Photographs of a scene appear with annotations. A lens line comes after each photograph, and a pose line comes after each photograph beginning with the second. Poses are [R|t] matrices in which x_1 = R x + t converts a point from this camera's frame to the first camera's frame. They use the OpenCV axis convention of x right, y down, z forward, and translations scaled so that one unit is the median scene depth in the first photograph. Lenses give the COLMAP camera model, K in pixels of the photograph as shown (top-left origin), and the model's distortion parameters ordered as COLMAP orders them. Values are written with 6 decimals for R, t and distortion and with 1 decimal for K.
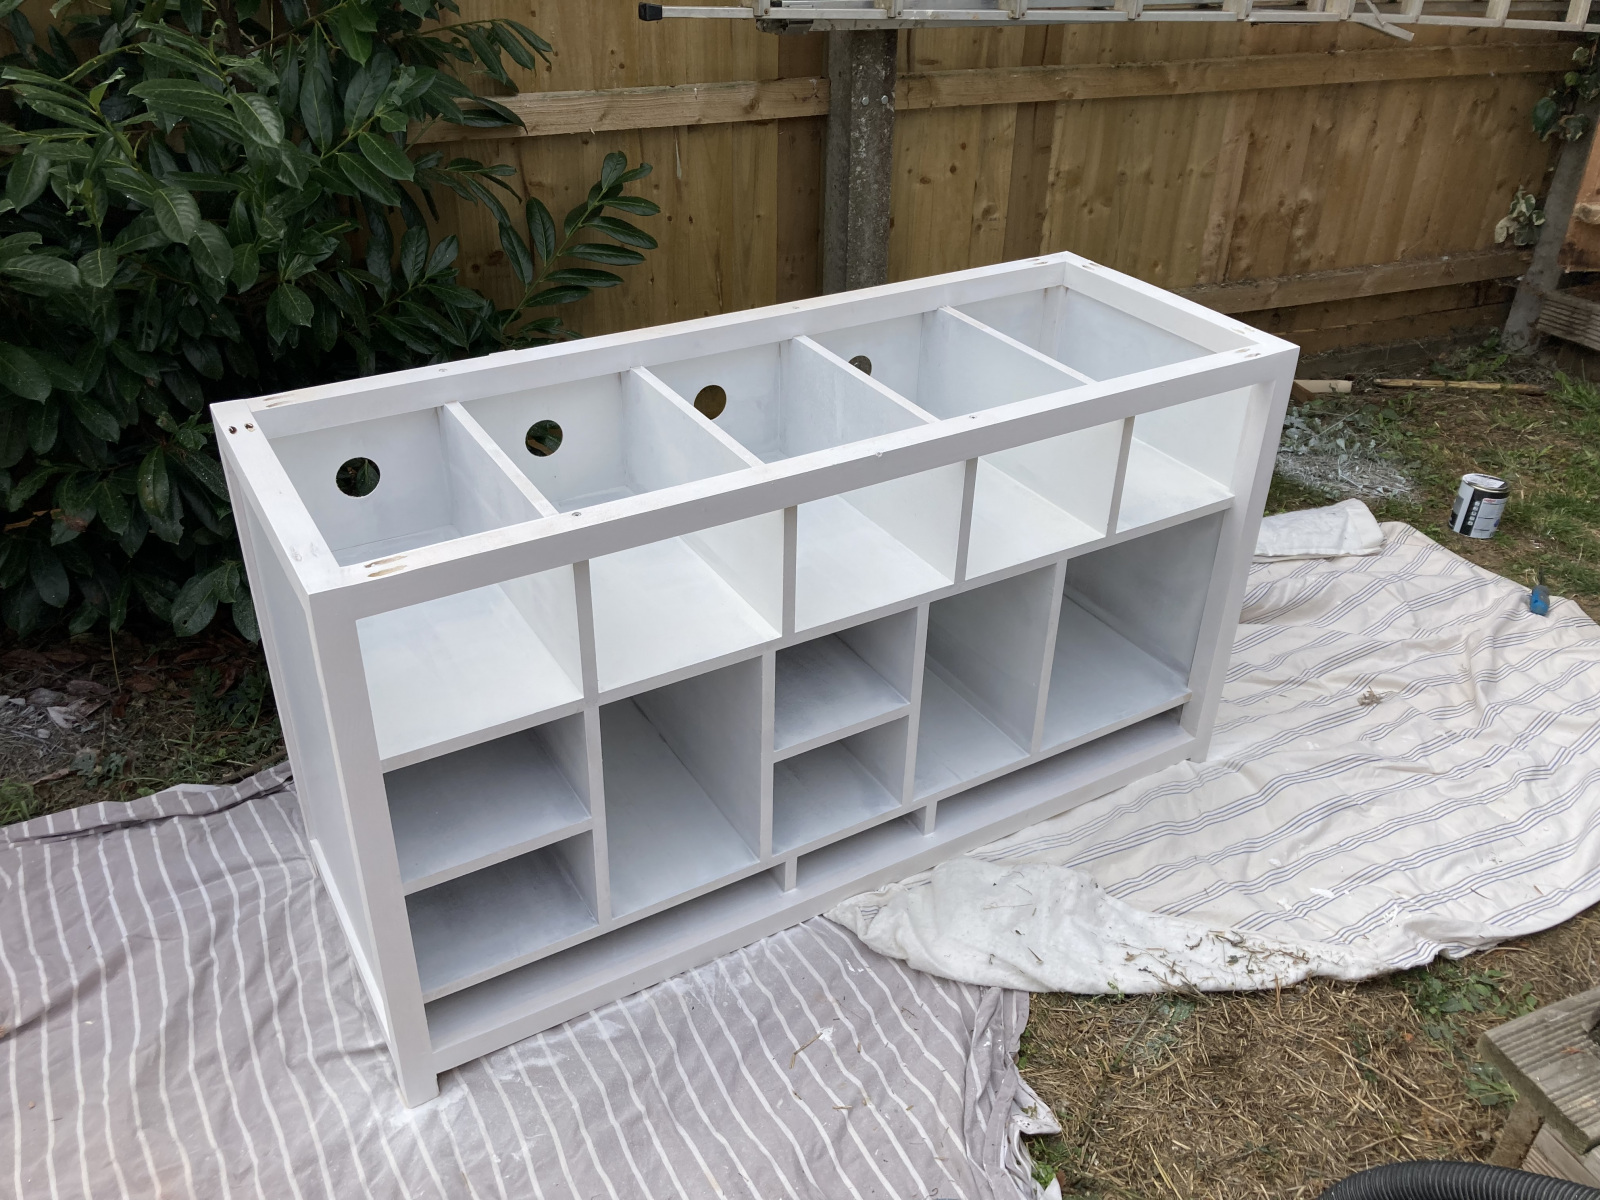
lens RADIAL K [[1324.5, 0, 790.6], [0, 1324.5, 594.6], [0, 0, 1]] dist [-0.083794, 0.164866]
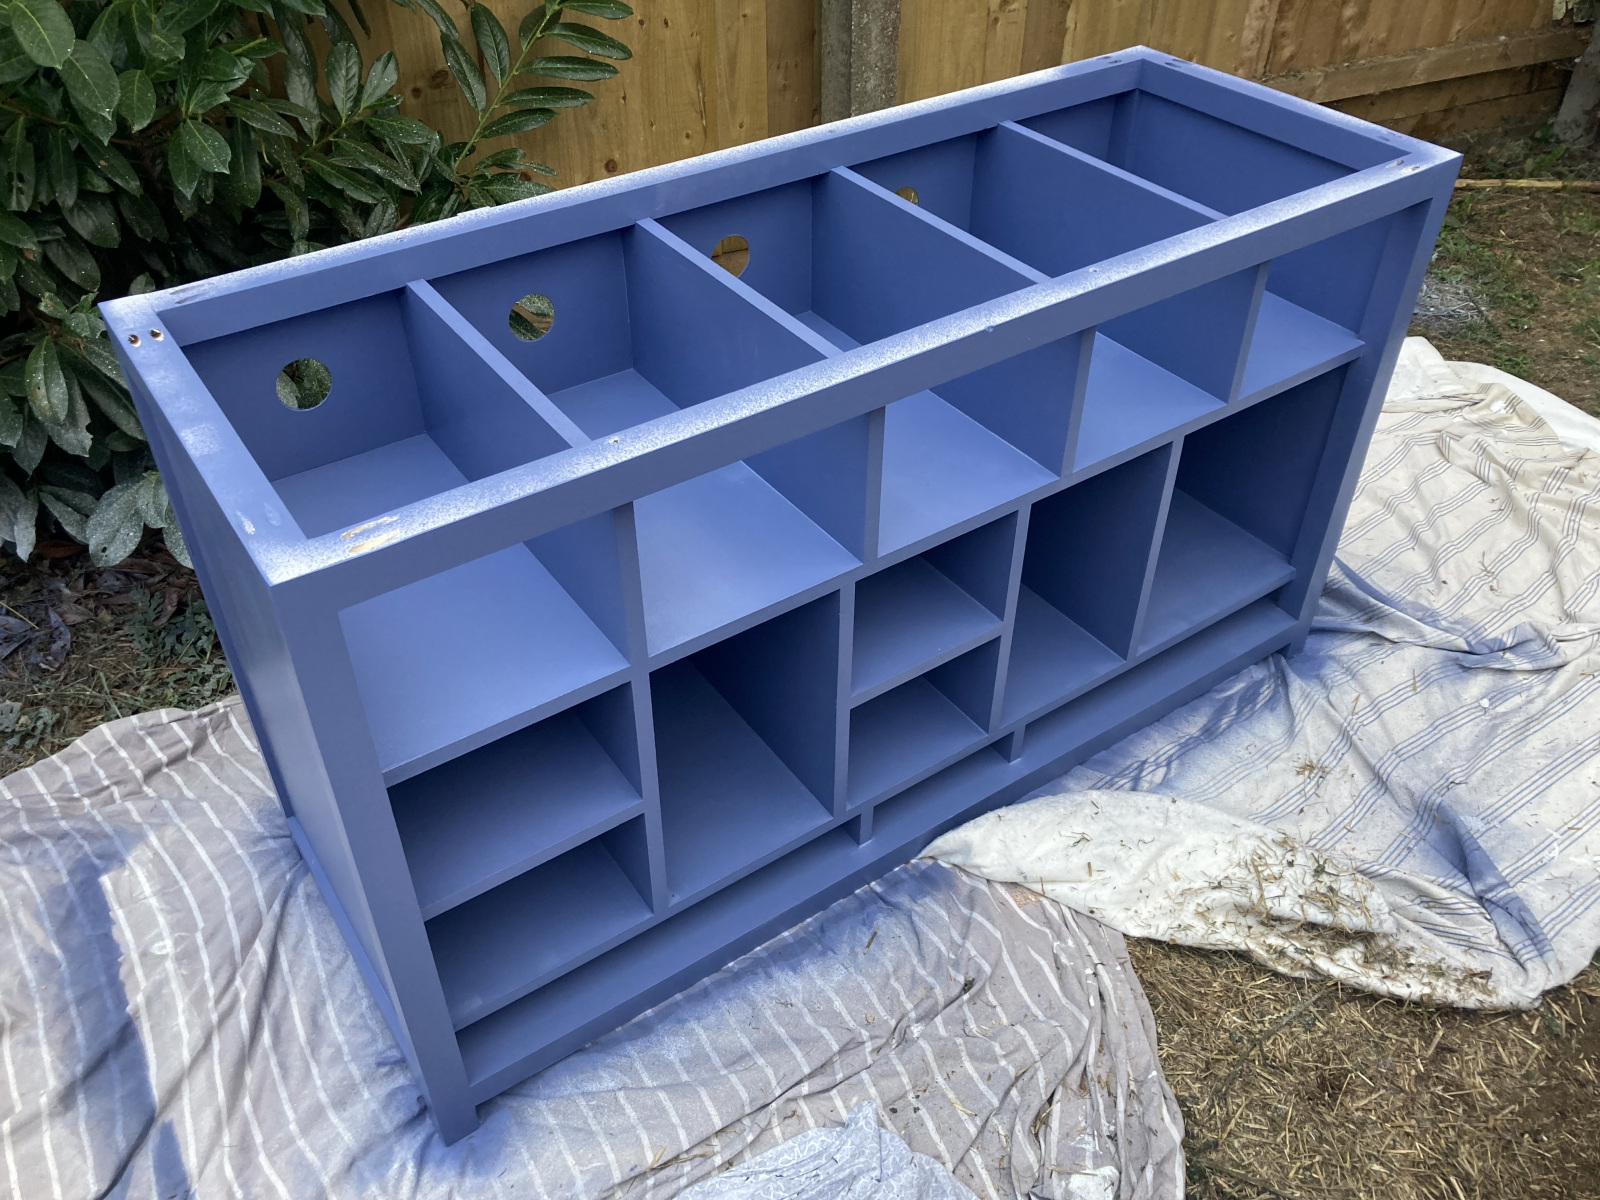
lens RADIAL K [[1311.2, 0, 800.0], [0, 1311.2, 600.0], [0, 0, 1]] dist [0.006624, 0.005147]
pose [[0.998162, -0.049517, 0.034927, -0.039712], [0.044219, 0.989321, 0.138885, -0.031859], [-0.041431, -0.137085, 0.989692, 0.110966]]
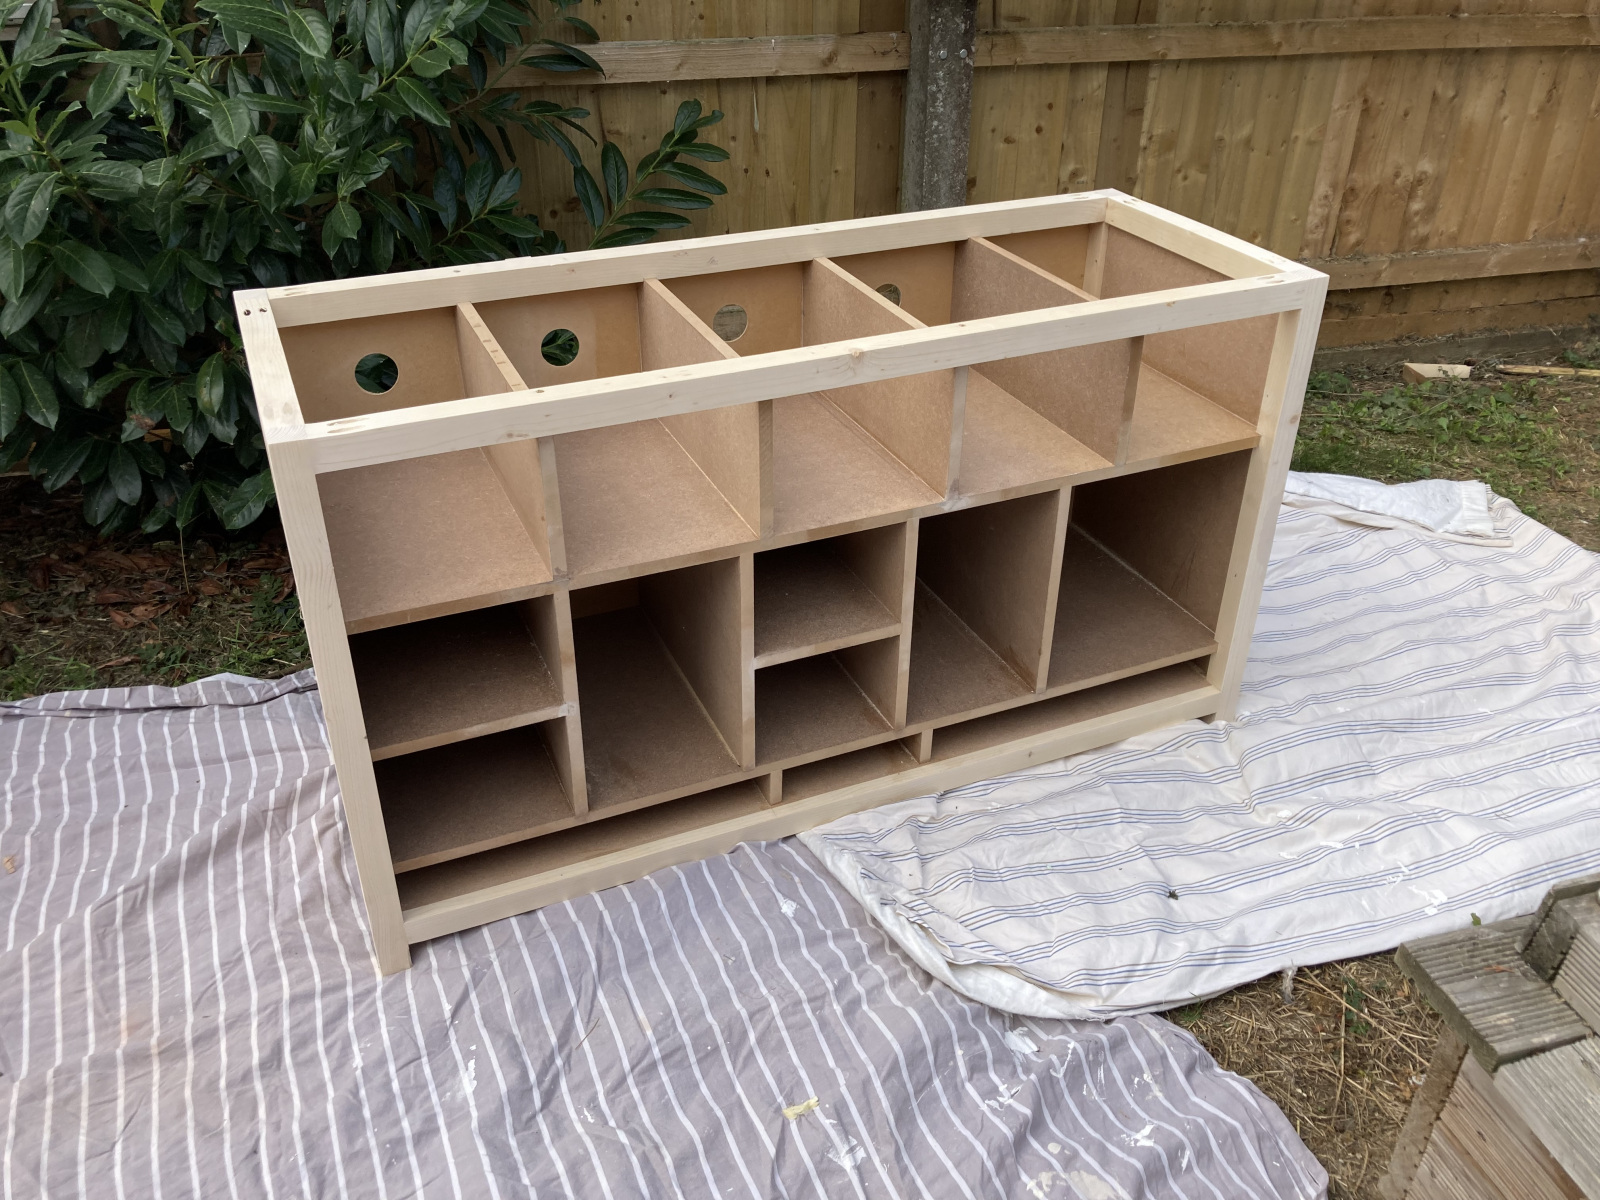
lens RADIAL K [[1317.2, 0, 773.5], [0, 1317.2, 585.6], [0, 0, 1]] dist [-0.038761, 0.075997]
pose [[0.991486, 0.052718, -0.119062, 0.067582], [-0.054083, 0.998502, -0.008261, 0.041292], [0.118448, 0.014630, 0.992852, 0.002289]]
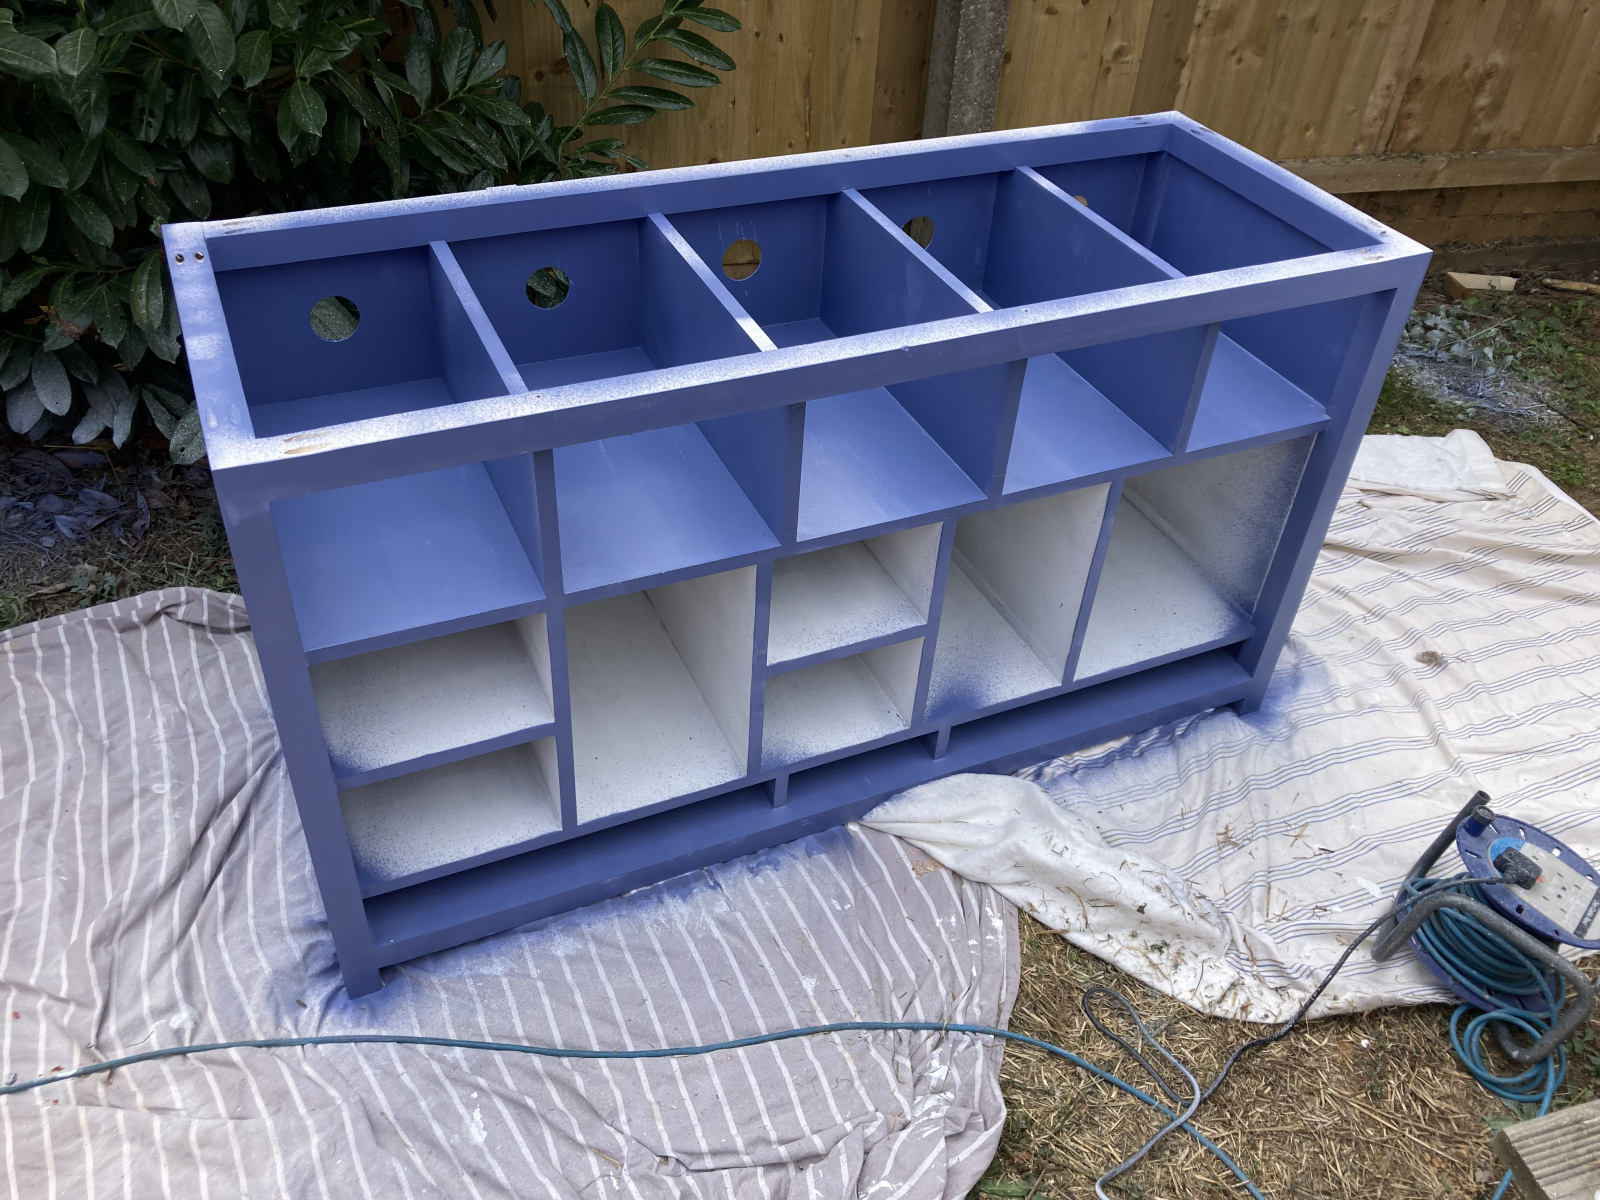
lens RADIAL K [[1317.2, 0, 785.9], [0, 1317.2, 595.0], [0, 0, 1]] dist [0.005166, -0.005684]
pose [[0.991335, 0.107092, -0.076061, 0.037847], [-0.096618, 0.986782, 0.130098, -0.027257], [0.088988, -0.121622, 0.988579, 0.062783]]
